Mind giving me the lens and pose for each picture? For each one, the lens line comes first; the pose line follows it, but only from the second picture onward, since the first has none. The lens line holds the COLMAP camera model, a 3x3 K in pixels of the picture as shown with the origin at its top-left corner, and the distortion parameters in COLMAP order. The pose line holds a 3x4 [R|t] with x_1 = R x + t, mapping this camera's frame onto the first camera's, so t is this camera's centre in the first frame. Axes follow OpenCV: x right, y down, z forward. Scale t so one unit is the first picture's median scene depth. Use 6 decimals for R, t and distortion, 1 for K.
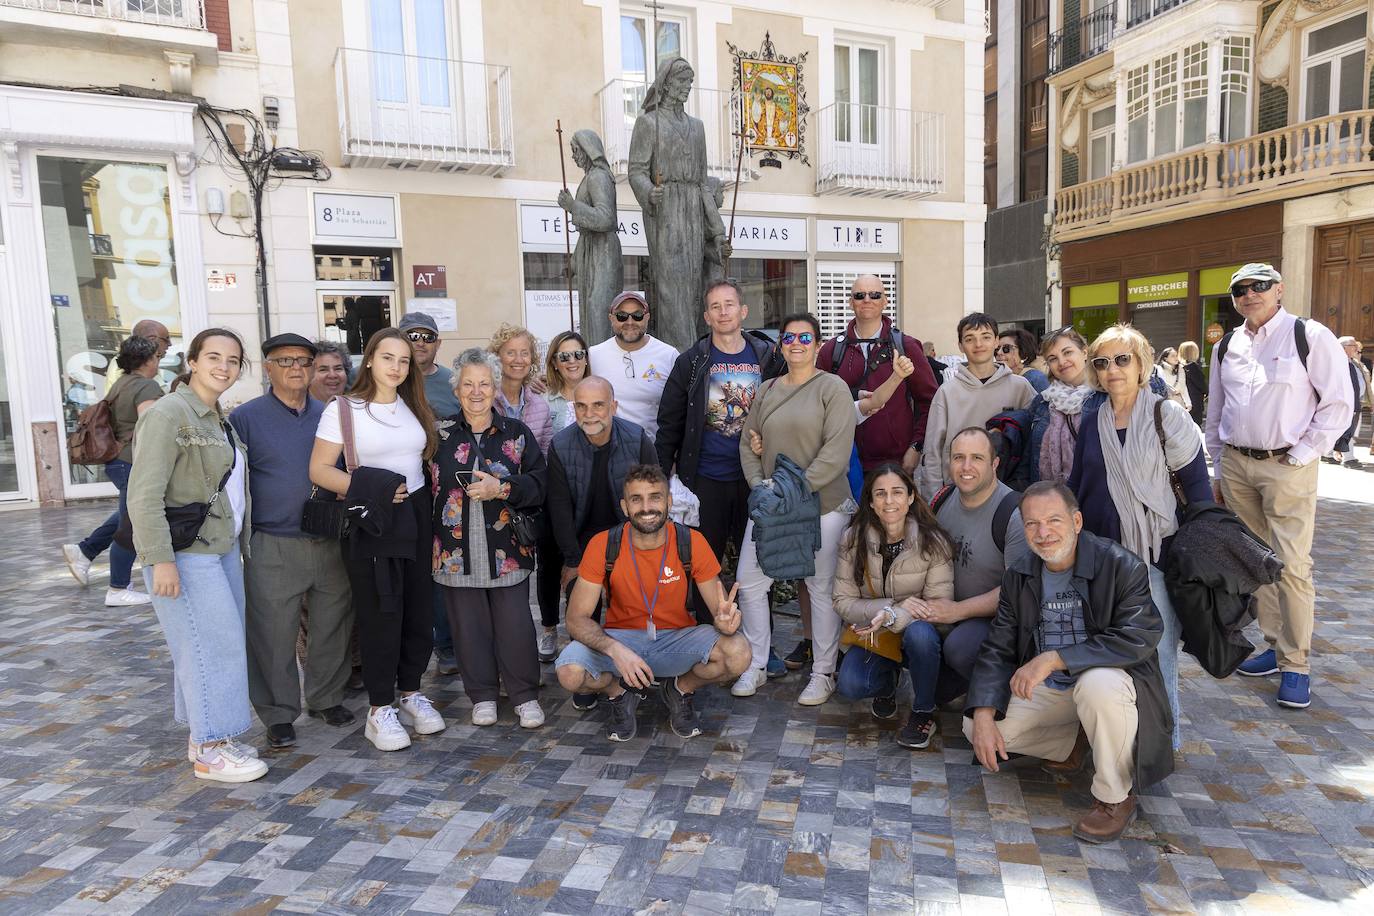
lens RADIAL K [[877.2, 0, 687.7], [0, 877.2, 459.1], [0, 0, 1]] dist [-0.040788, -0.002844]
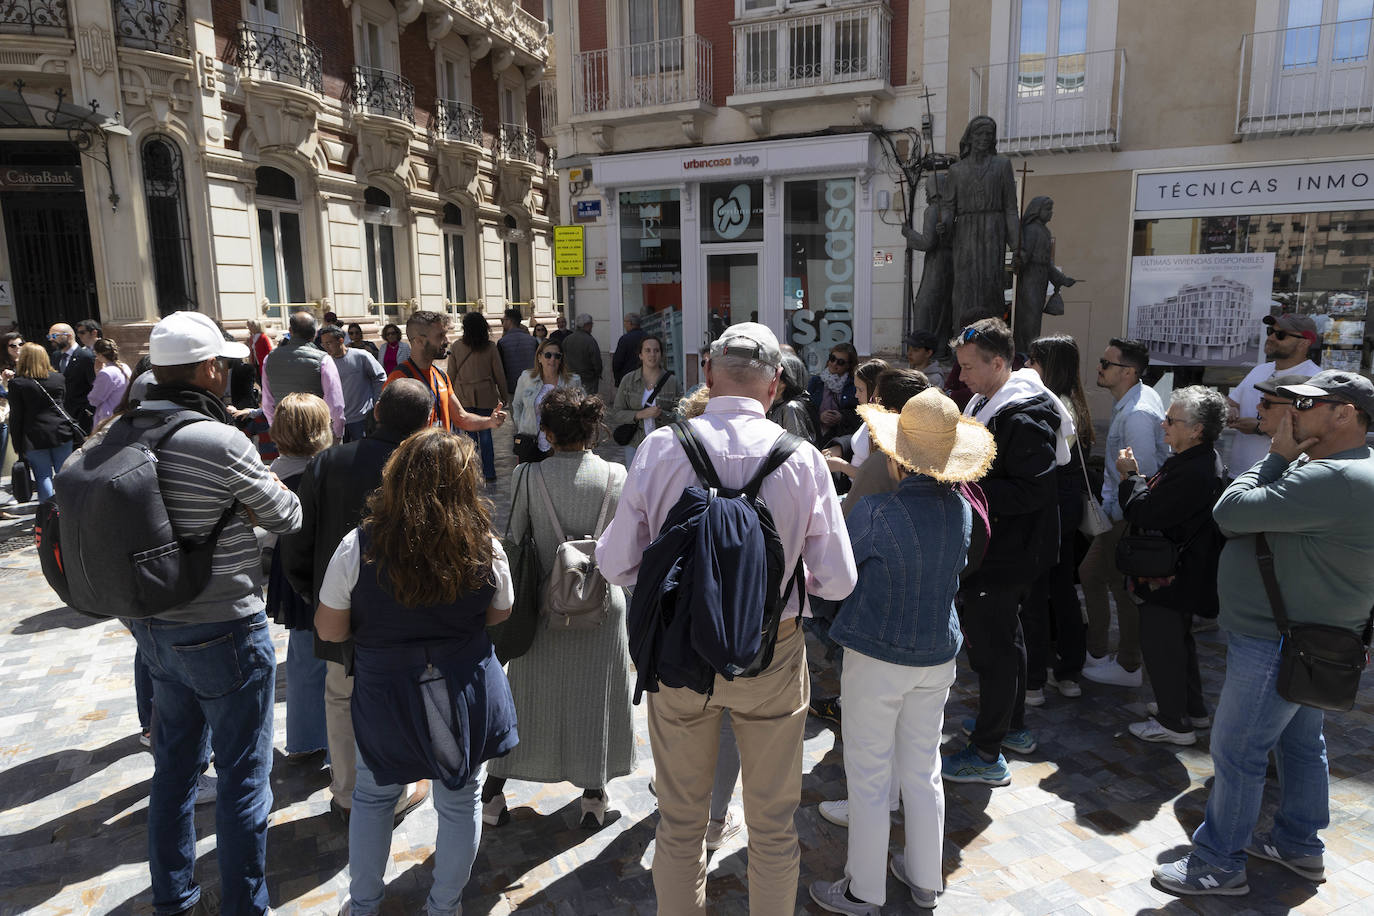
lens RADIAL K [[877.2, 0, 690.9], [0, 877.2, 467.6], [0, 0, 1]] dist [-0.040788, -0.002844]
pose [[0.561545, 0.170513, -0.809687, 0.352950], [-0.091716, 0.985334, 0.143895, -0.036166], [0.822348, -0.006542, 0.568948, -0.037877]]
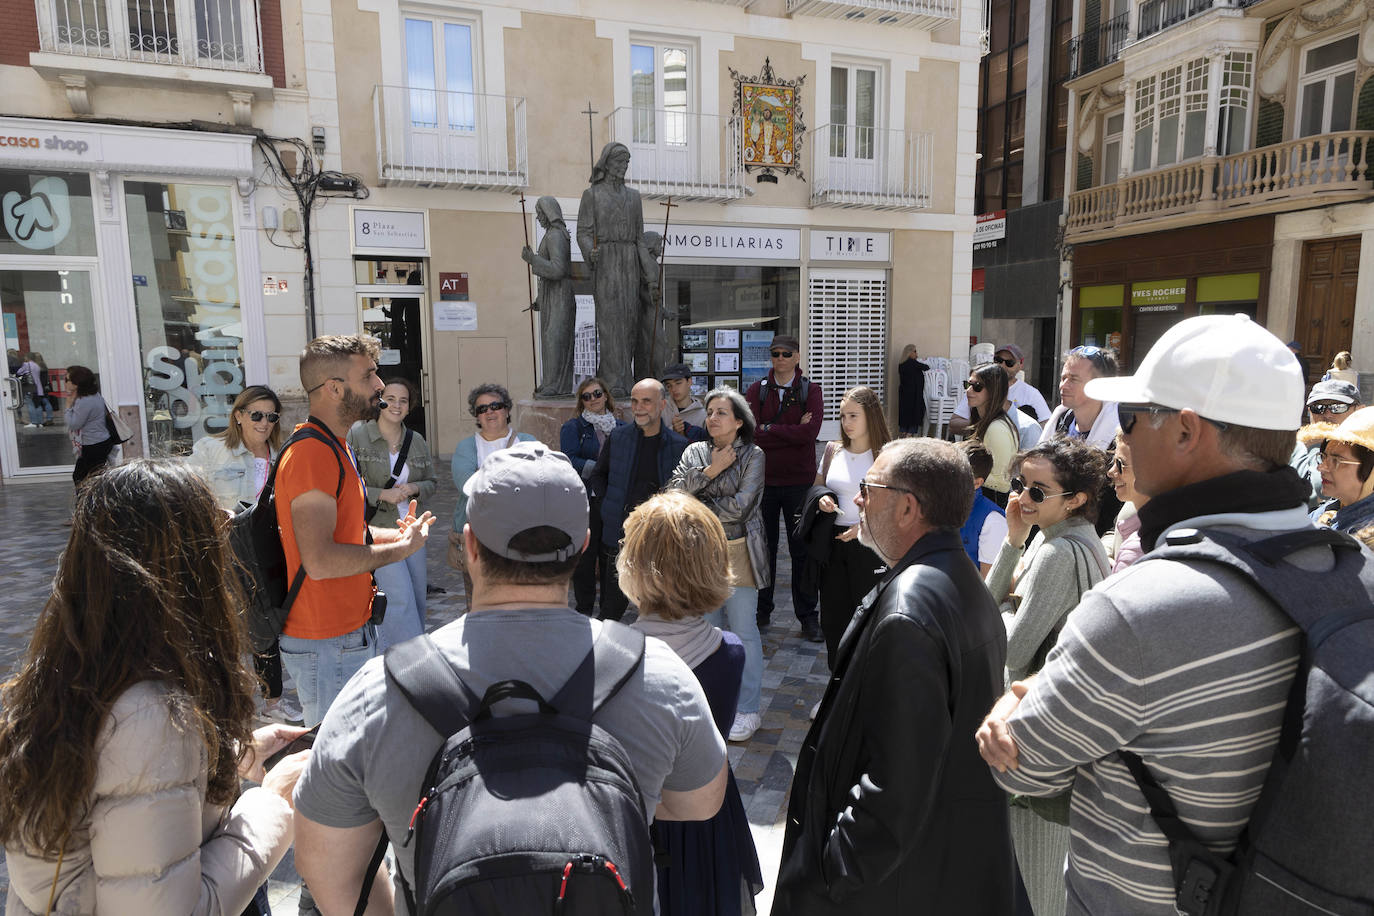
lens RADIAL K [[877.2, 0, 685.6], [0, 877.2, 464.3], [0, 0, 1]] dist [-0.040788, -0.002844]
pose [[0.997460, 0.033343, -0.062938, 0.072732], [-0.031113, 0.998864, 0.036086, -0.018044], [0.064070, -0.034036, 0.997365, -0.107736]]
